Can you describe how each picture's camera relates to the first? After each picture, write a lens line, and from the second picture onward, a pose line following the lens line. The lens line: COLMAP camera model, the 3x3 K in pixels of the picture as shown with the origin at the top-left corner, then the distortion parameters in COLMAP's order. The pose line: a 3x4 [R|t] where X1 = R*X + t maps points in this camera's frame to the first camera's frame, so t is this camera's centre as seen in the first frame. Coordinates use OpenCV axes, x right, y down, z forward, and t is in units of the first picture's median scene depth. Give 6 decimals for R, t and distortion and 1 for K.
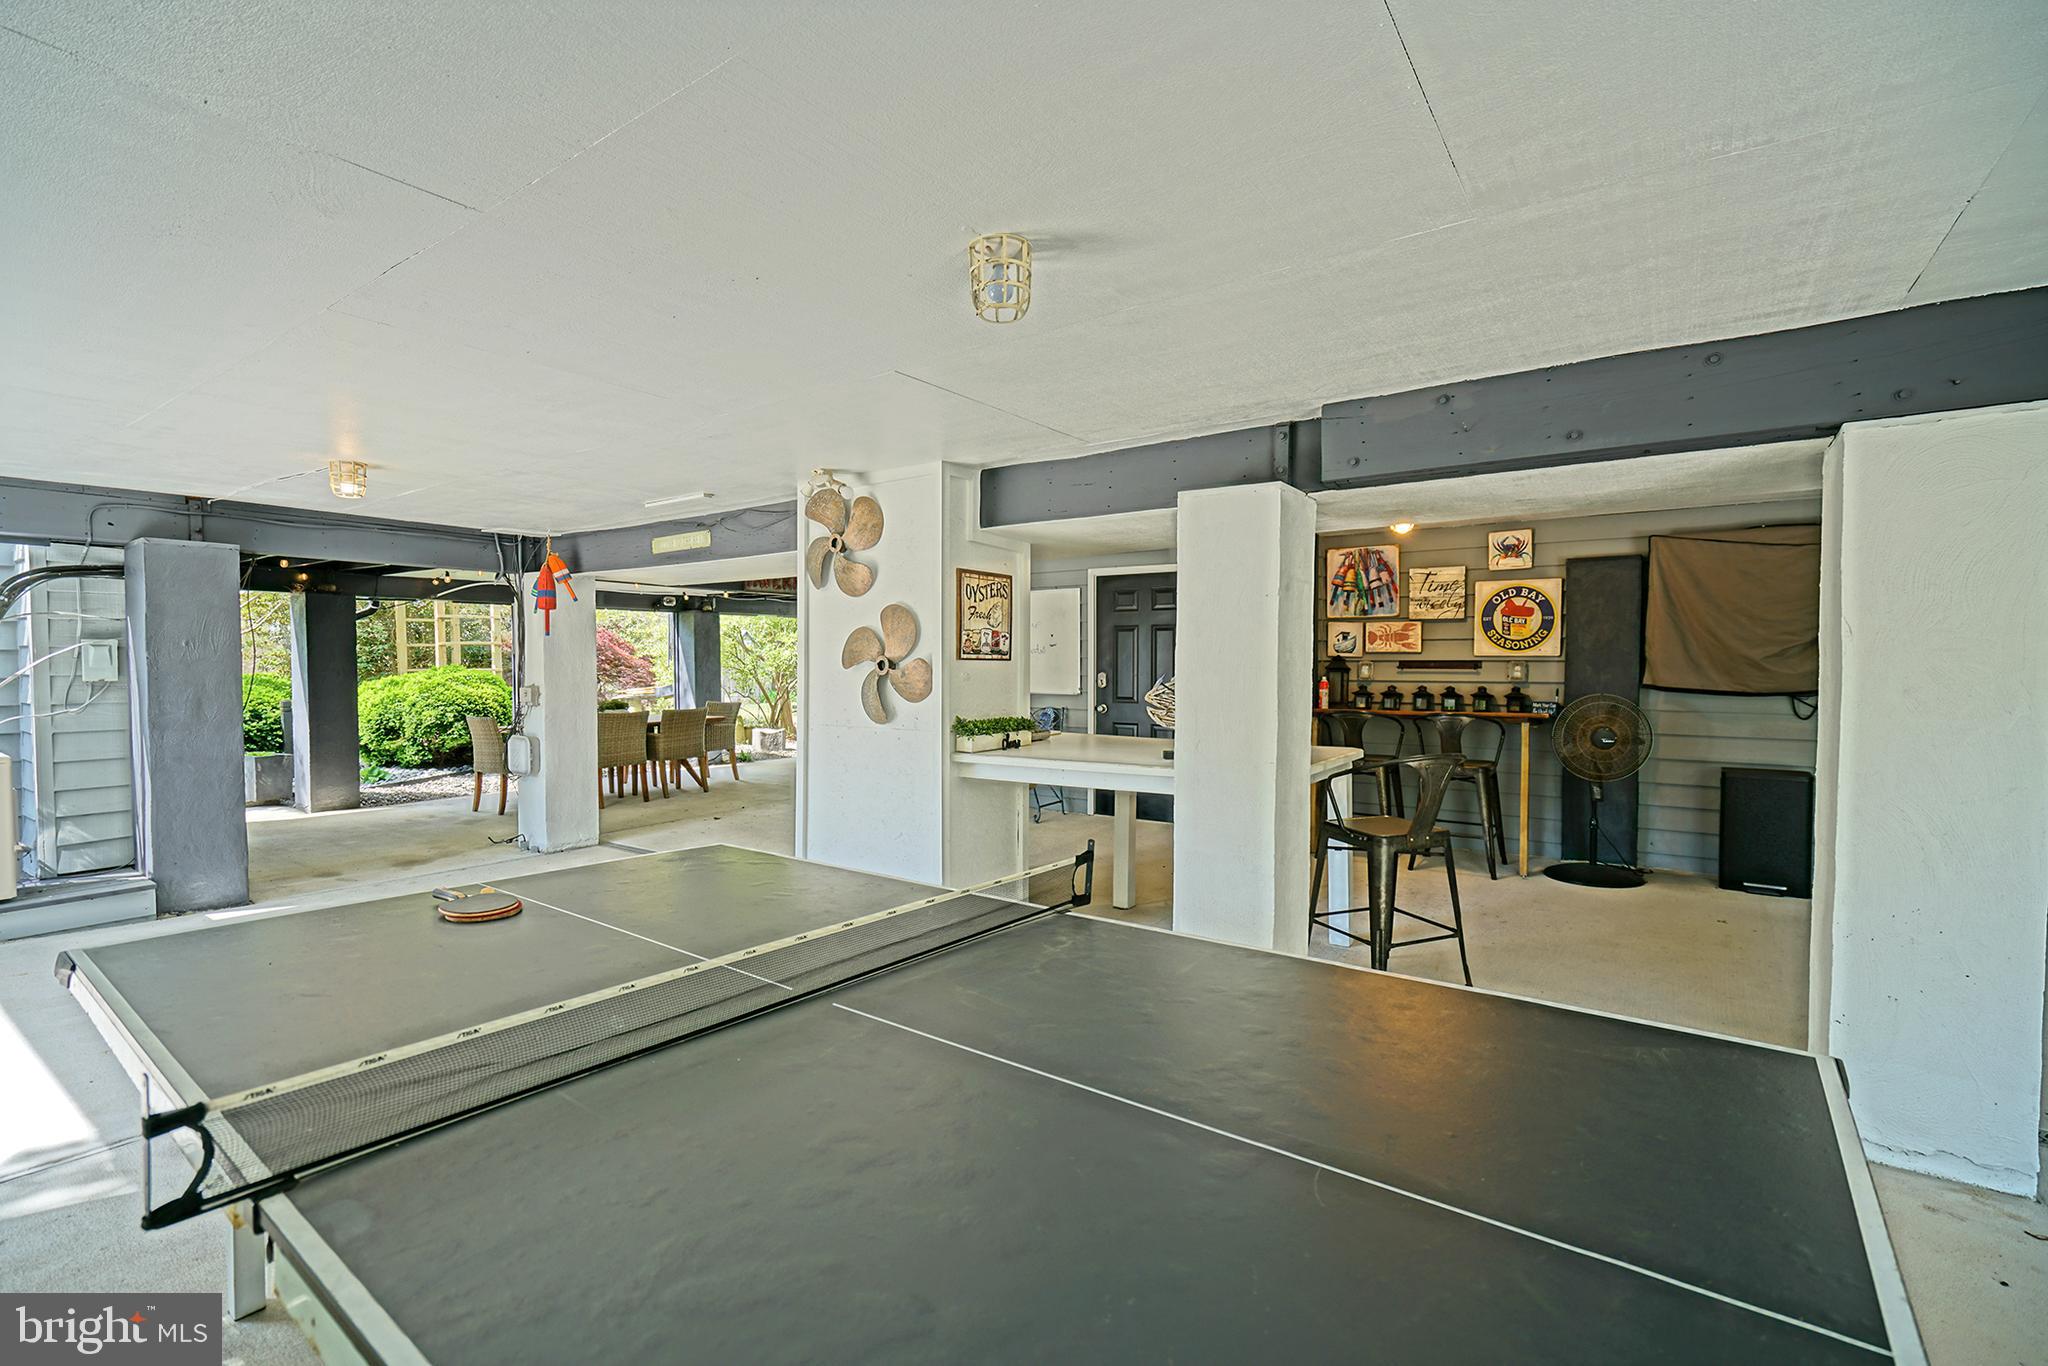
lens RADIAL K [[927.0, 0, 1016.0], [0, 927.0, 669.6], [0, 0, 1]] dist [0.000186, 0.000213]
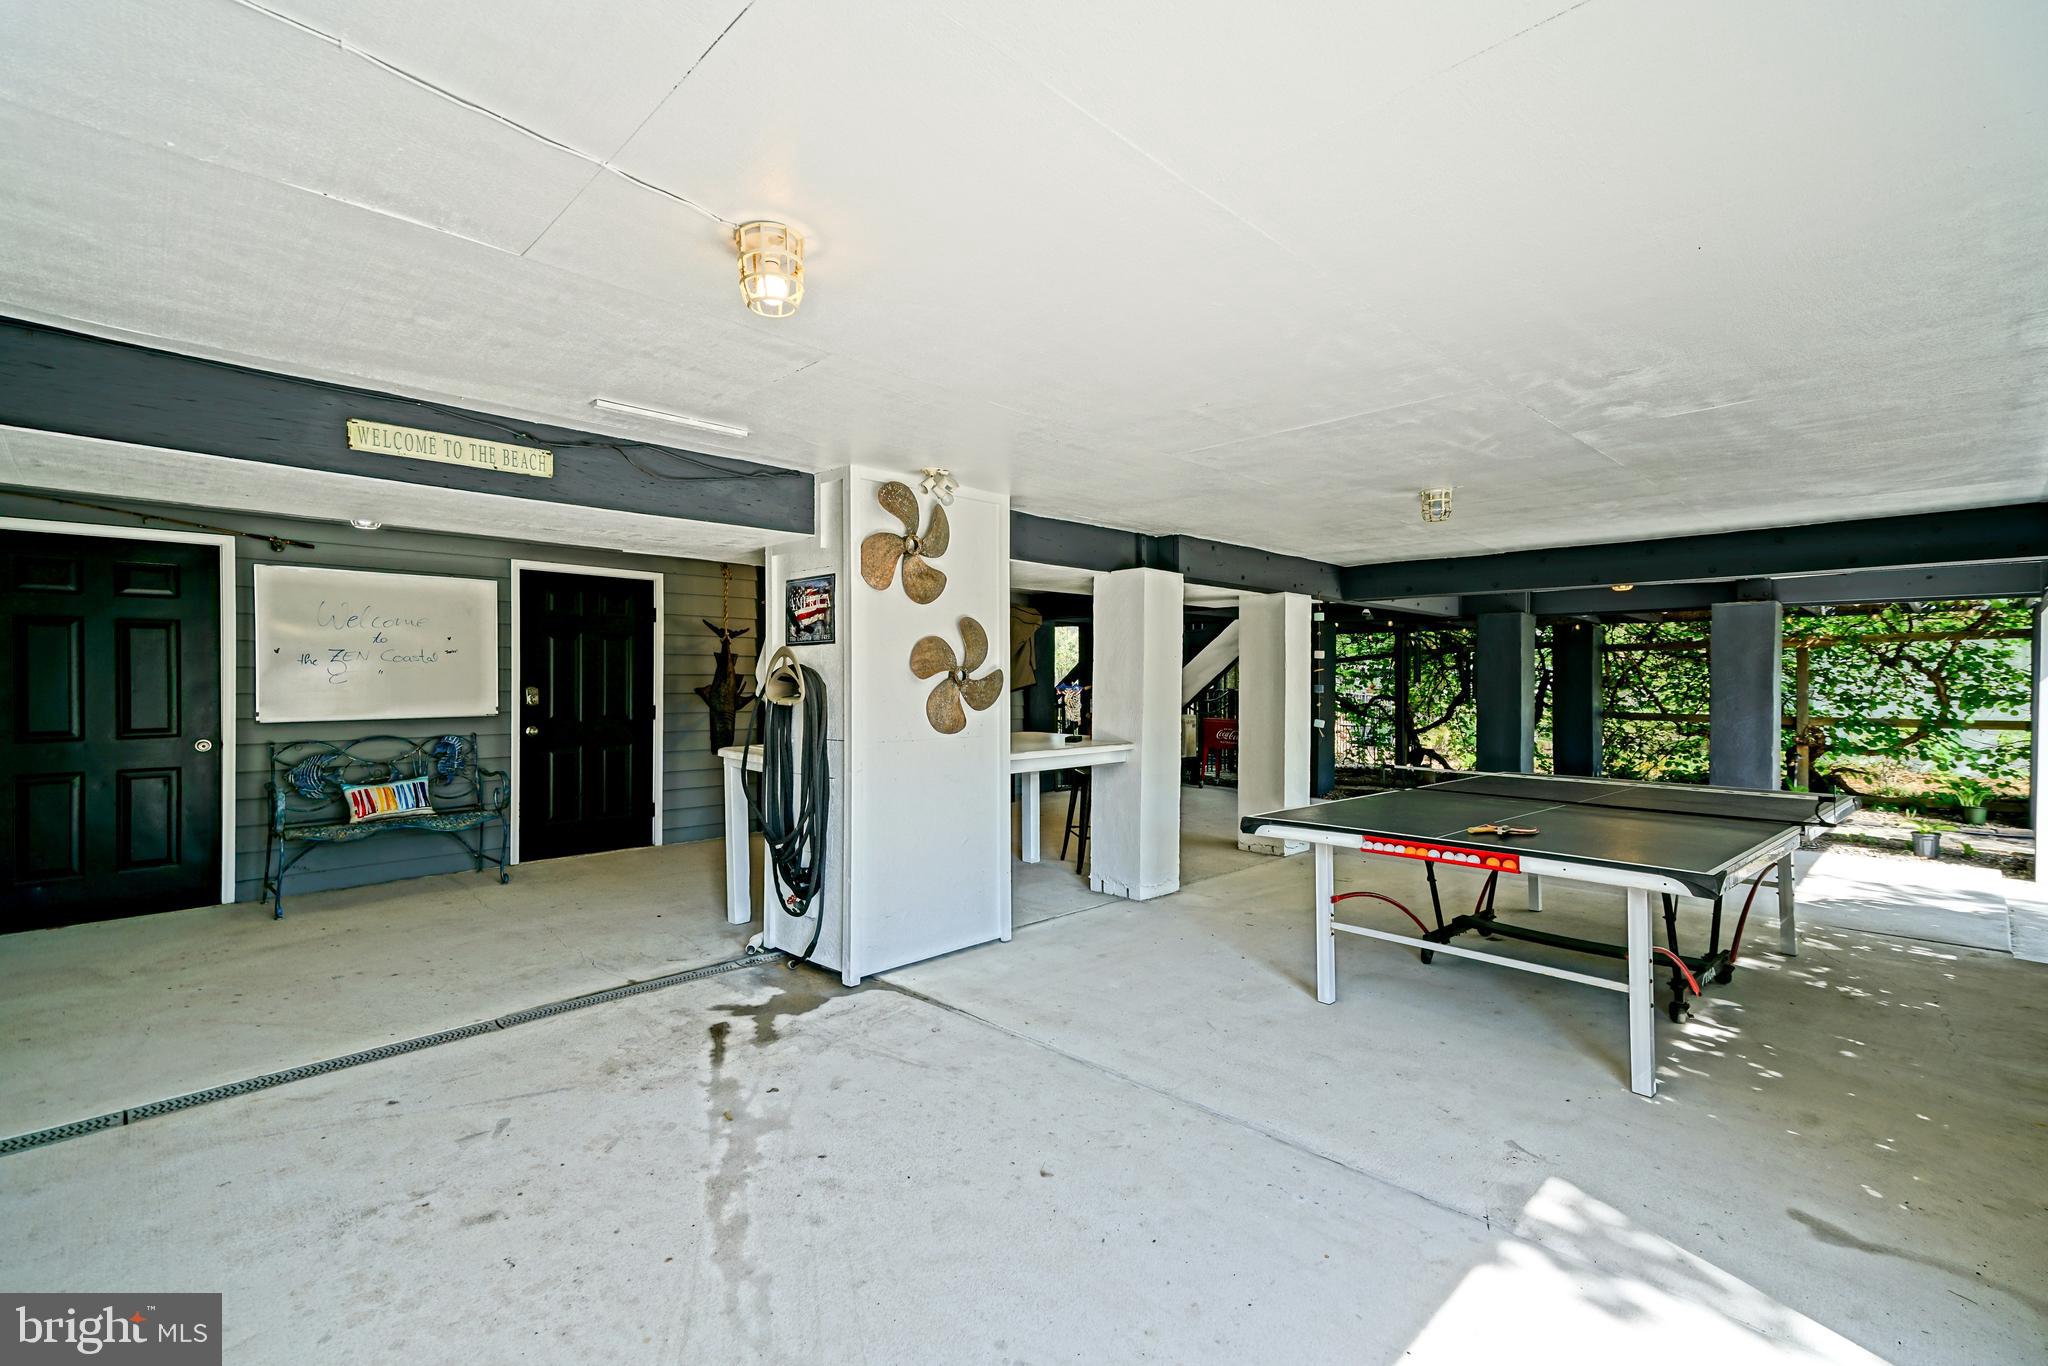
lens RADIAL K [[906.1, 0, 1015.2], [0, 906.1, 681.7], [0, 0, 1]] dist [0.046850, 0.000222]
pose [[0.175613, -0.000360, 0.984459, -0.903419], [0.006857, 0.999976, -0.000858, 0.002219], [-0.984435, 0.006901, 0.175611, 0.620227]]
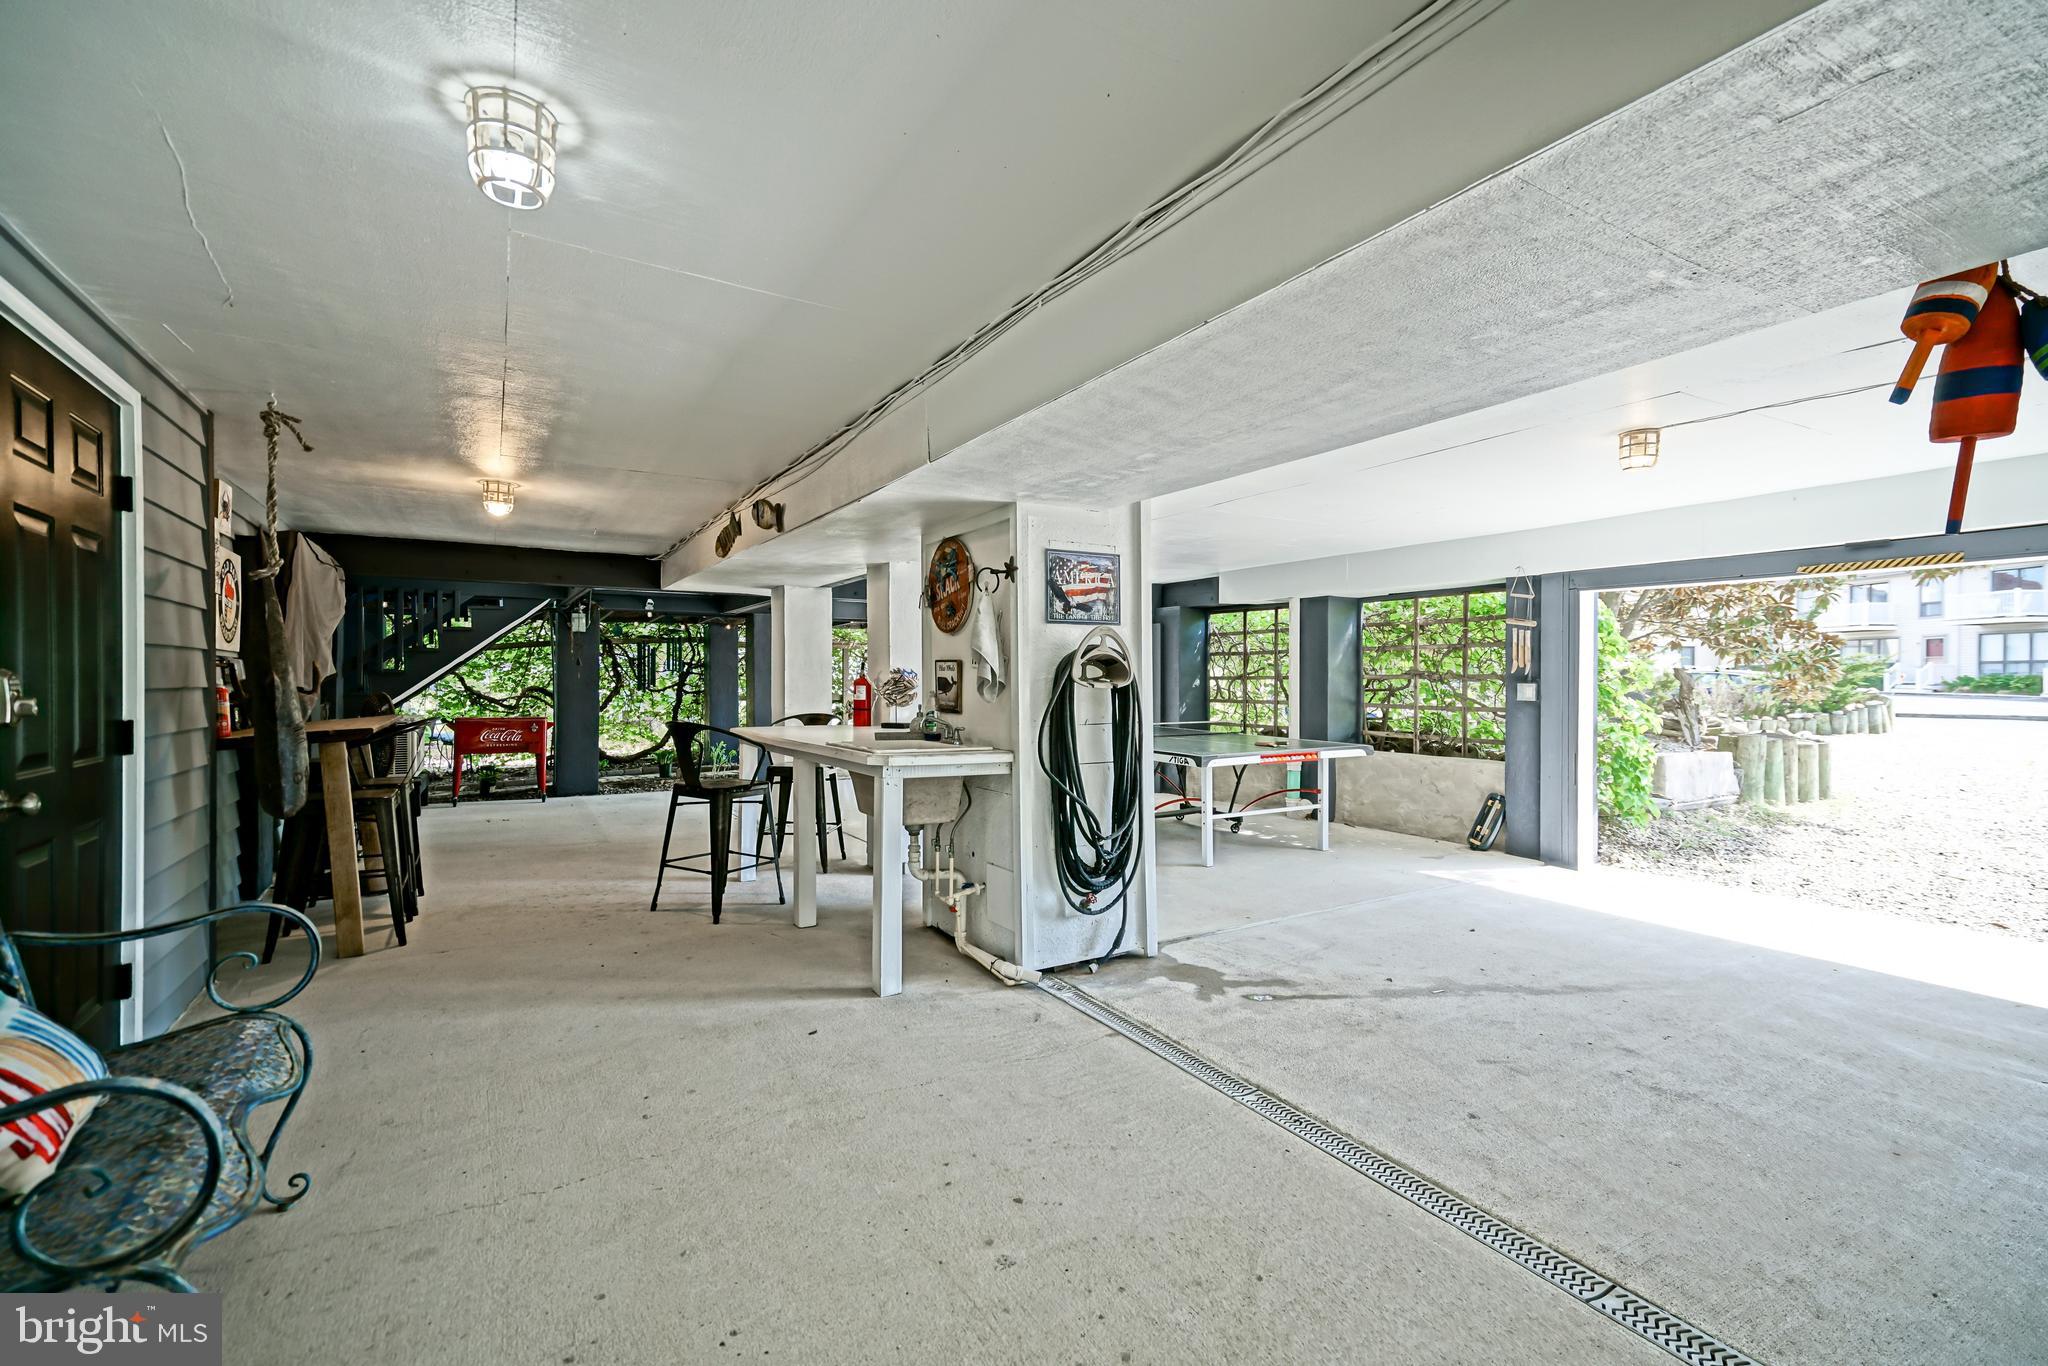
lens RADIAL K [[906.1, 0, 1015.2], [0, 906.1, 681.7], [0, 0, 1]] dist [0.046850, 0.000222]
pose [[-0.917865, -0.001726, 0.396890, -0.393979], [0.003928, 0.999902, 0.013433, 0.004785], [-0.396874, 0.013889, -0.917768, 1.641119]]
